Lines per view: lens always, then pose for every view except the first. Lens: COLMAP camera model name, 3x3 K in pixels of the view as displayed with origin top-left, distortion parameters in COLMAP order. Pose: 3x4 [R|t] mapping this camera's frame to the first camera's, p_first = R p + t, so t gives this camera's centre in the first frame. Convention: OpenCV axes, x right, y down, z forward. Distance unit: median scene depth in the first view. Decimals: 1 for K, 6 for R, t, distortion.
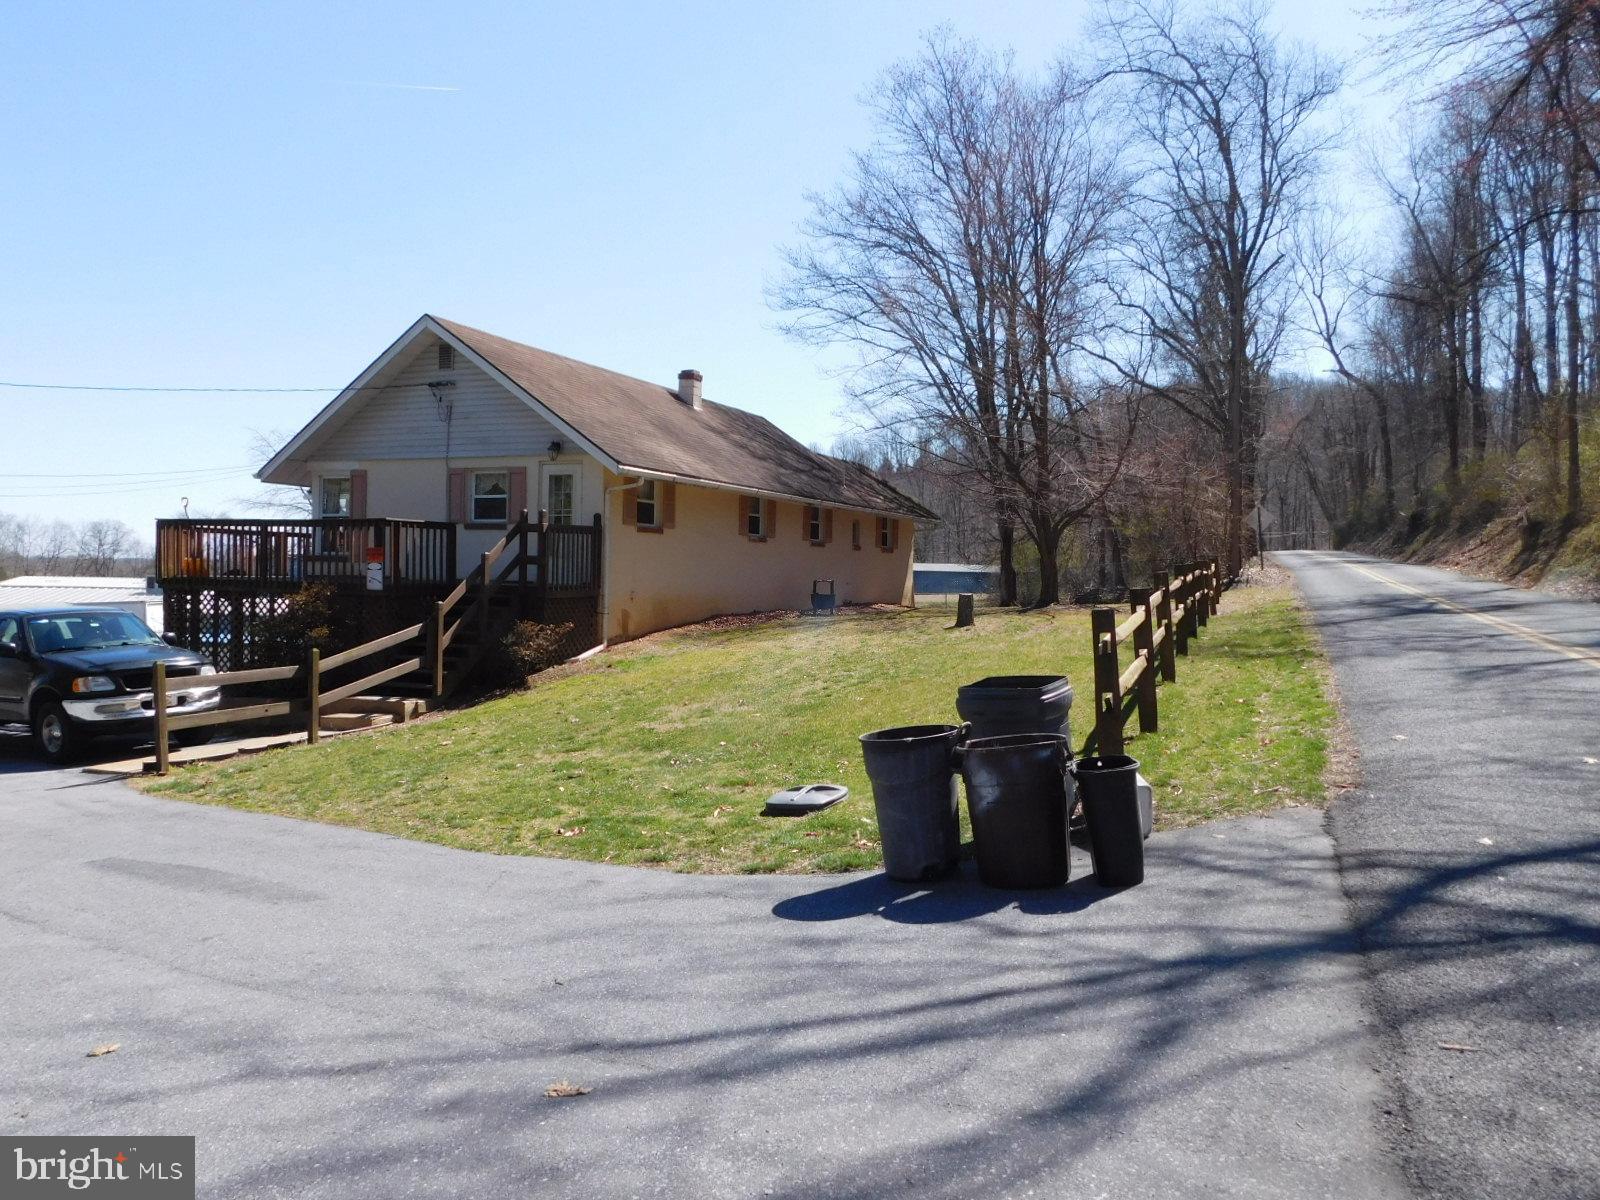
lens RADIAL K [[1177.3, 0, 795.8], [0, 1177.3, 601.9], [0, 0, 1]] dist [-0.011639, 0.017737]
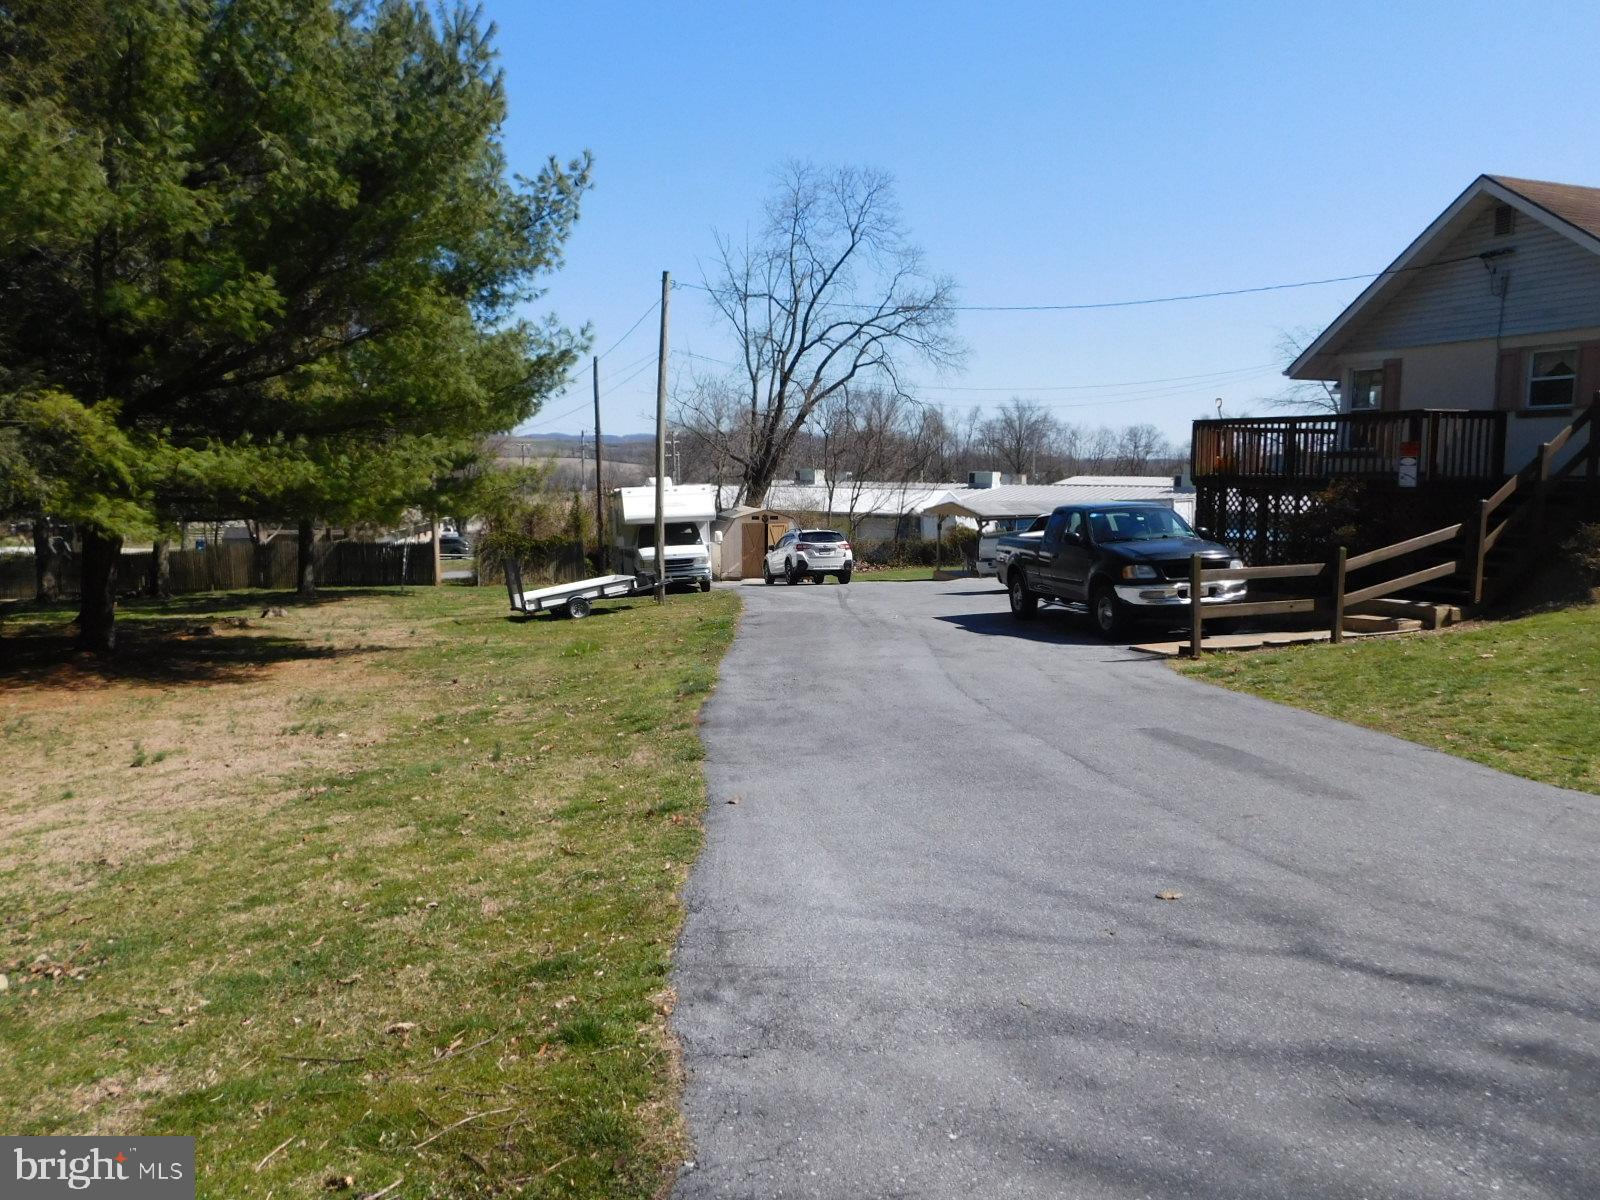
lens RADIAL K [[1177.3, 0, 802.1], [0, 1177.3, 606.7], [0, 0, 1]] dist [-0.011639, 0.017737]
pose [[0.692355, 0.070583, -0.718097, -0.013426], [-0.005414, 0.995684, 0.092647, 0.000899], [0.721537, -0.060257, 0.689749, -0.004994]]
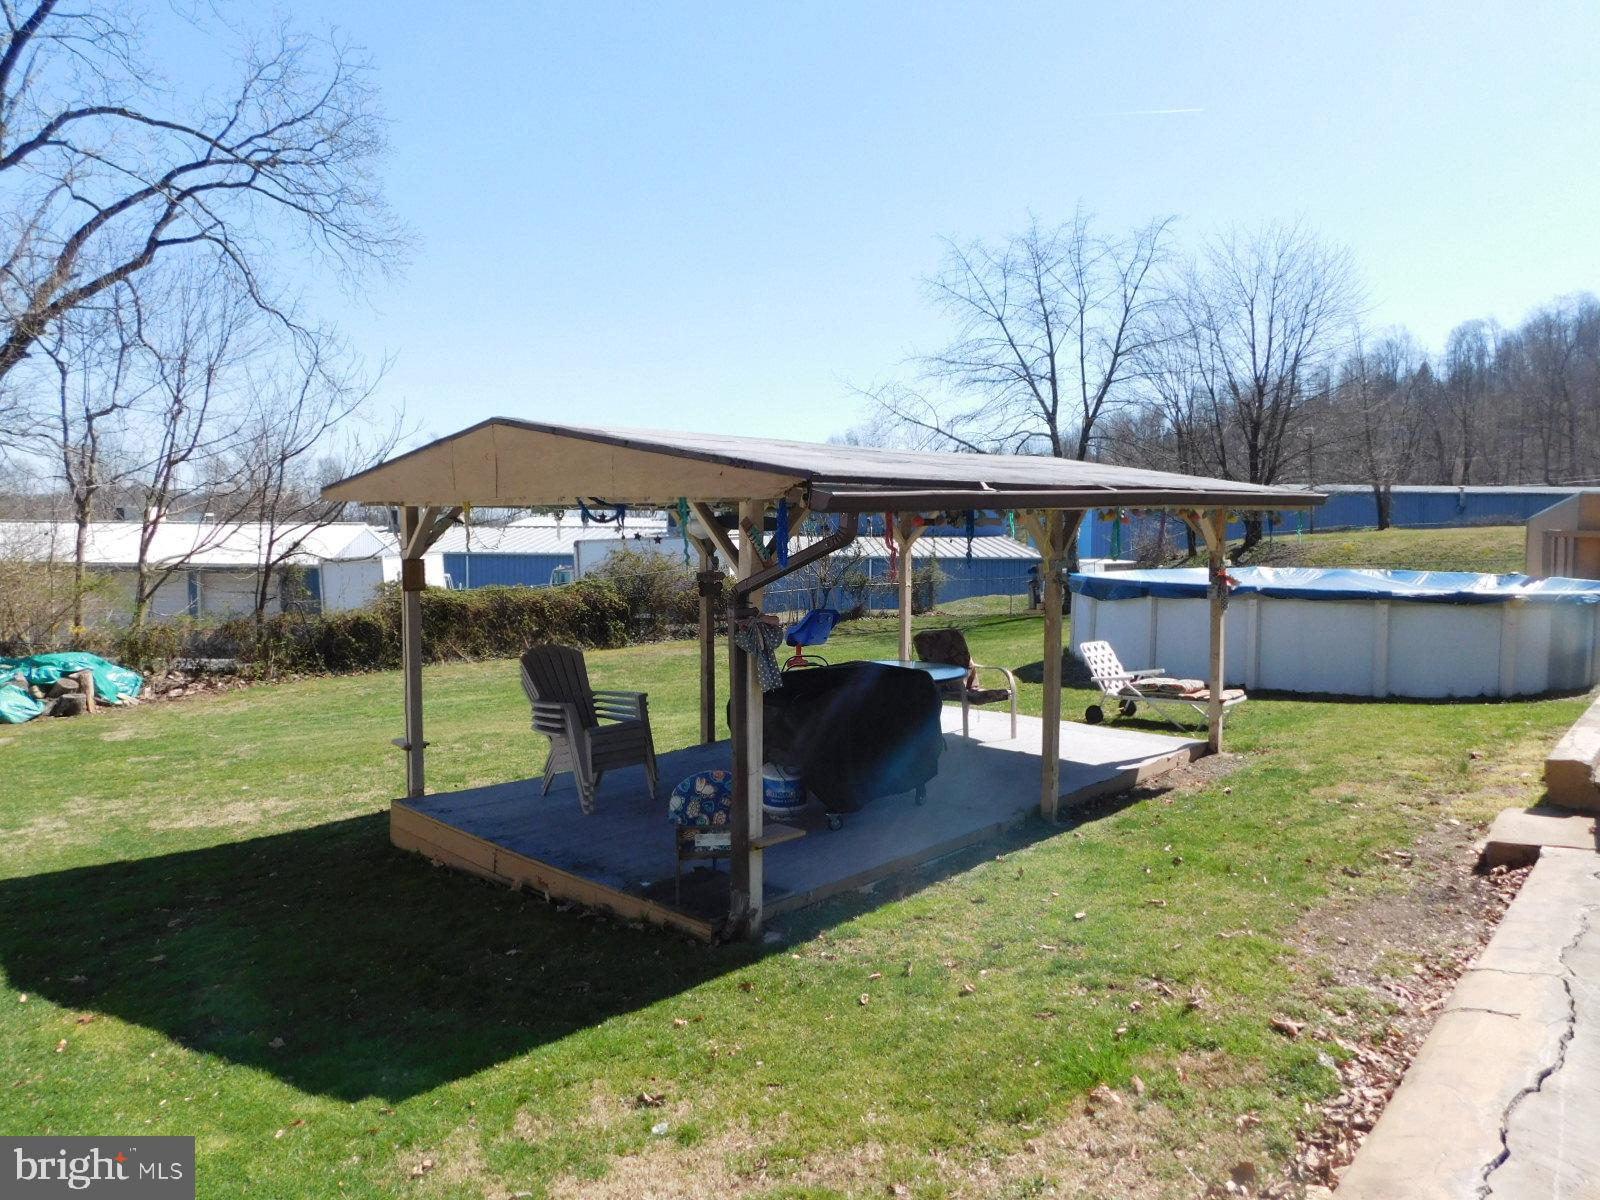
lens RADIAL K [[1114.2, 0, 803.4], [0, 1114.2, 600.6], [0, 0, 1]] dist [-0.079840, 0.071913]
pose [[0.954704, 0.014328, -0.297213, -3.408471], [0.001037, 0.998674, 0.051474, 0.078042], [0.297557, -0.049450, 0.953423, 4.075753]]
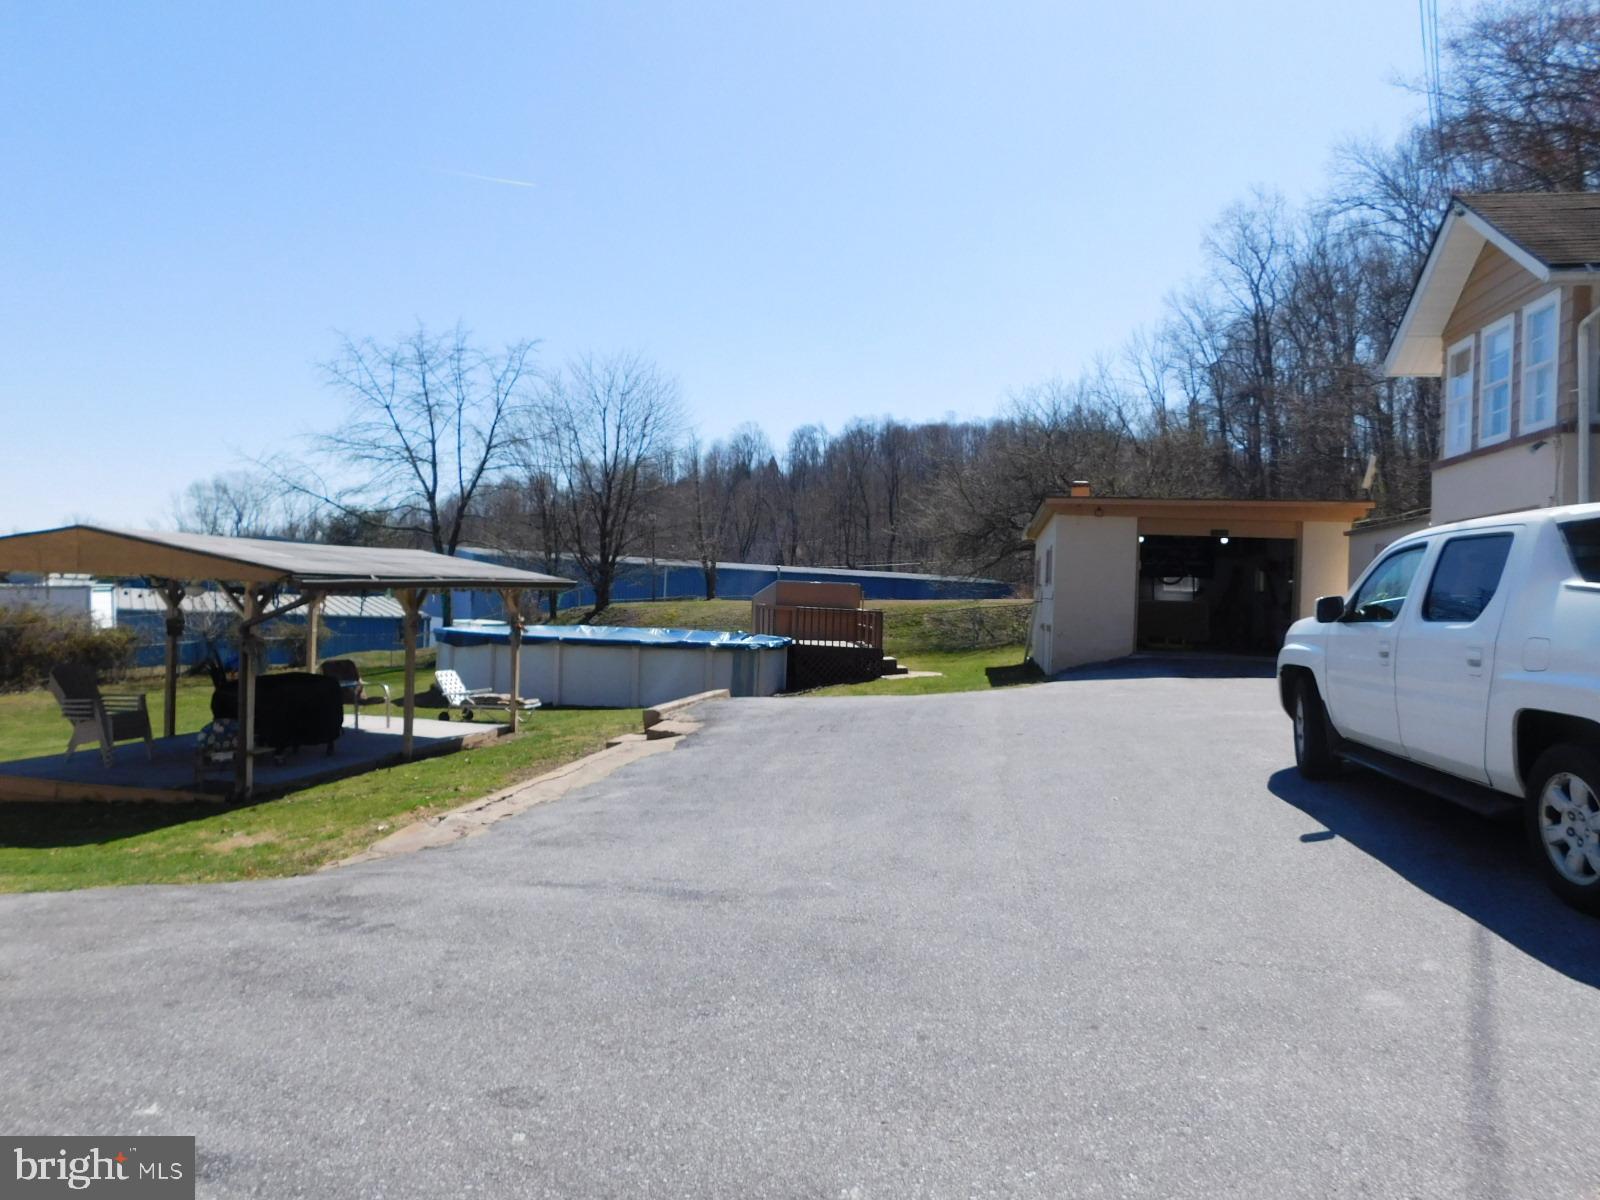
lens RADIAL K [[1114.2, 0, 816.2], [0, 1114.2, 603.3], [0, 0, 1]] dist [-0.079840, 0.071913]
pose [[0.969262, 0.026062, 0.244647, -3.229827], [-0.024510, 0.999656, -0.009387, 0.073943], [-0.244807, 0.003102, 0.969567, 2.715802]]
